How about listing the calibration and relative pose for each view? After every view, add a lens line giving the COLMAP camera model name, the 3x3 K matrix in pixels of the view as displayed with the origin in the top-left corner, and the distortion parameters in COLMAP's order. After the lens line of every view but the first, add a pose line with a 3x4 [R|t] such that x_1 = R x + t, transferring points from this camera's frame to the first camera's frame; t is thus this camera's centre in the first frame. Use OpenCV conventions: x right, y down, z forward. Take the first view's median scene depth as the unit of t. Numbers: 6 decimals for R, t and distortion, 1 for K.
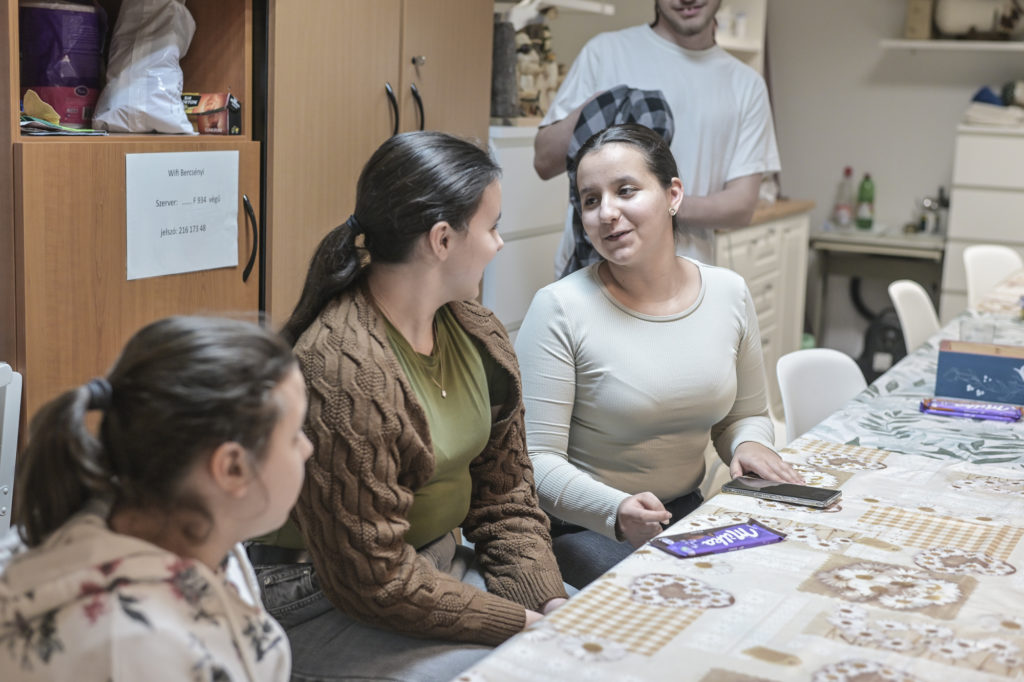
lens RADIAL K [[1608.9, 0, 512.0], [0, 1608.9, 341.0], [0, 0, 1]] dist [0.105056, -0.101042]
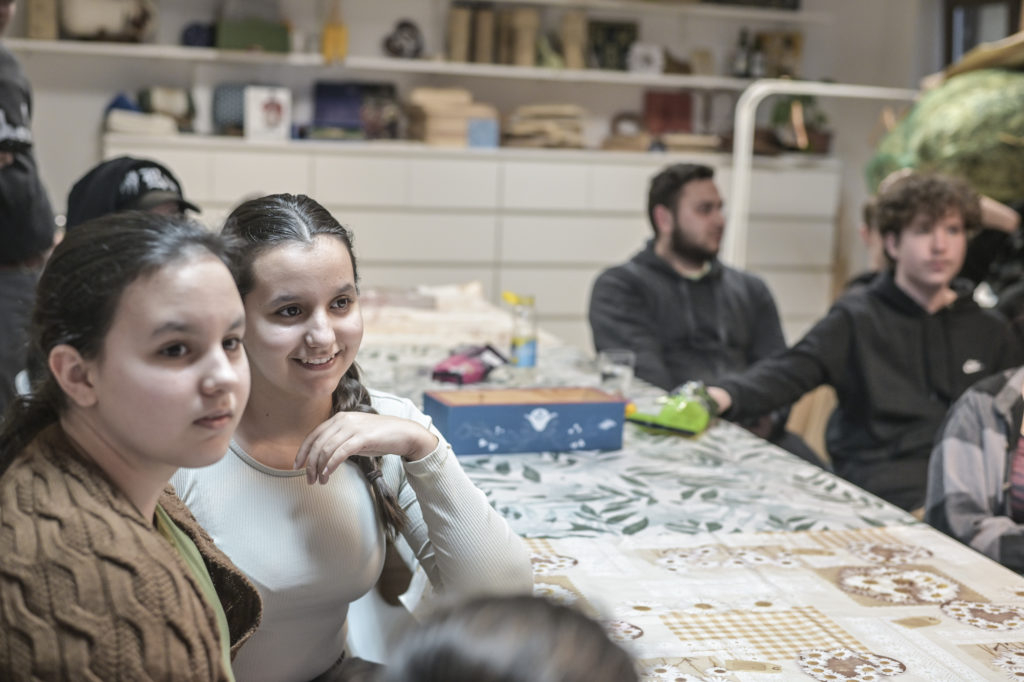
lens RADIAL K [[1608.9, 0, 512.0], [0, 1608.9, 341.0], [0, 0, 1]] dist [0.105056, -0.101042]
pose [[0.764834, -0.101368, 0.636202, -0.333274], [0.097564, 0.994378, 0.041148, -0.077175], [-0.636797, 0.030600, 0.770424, 0.359327]]
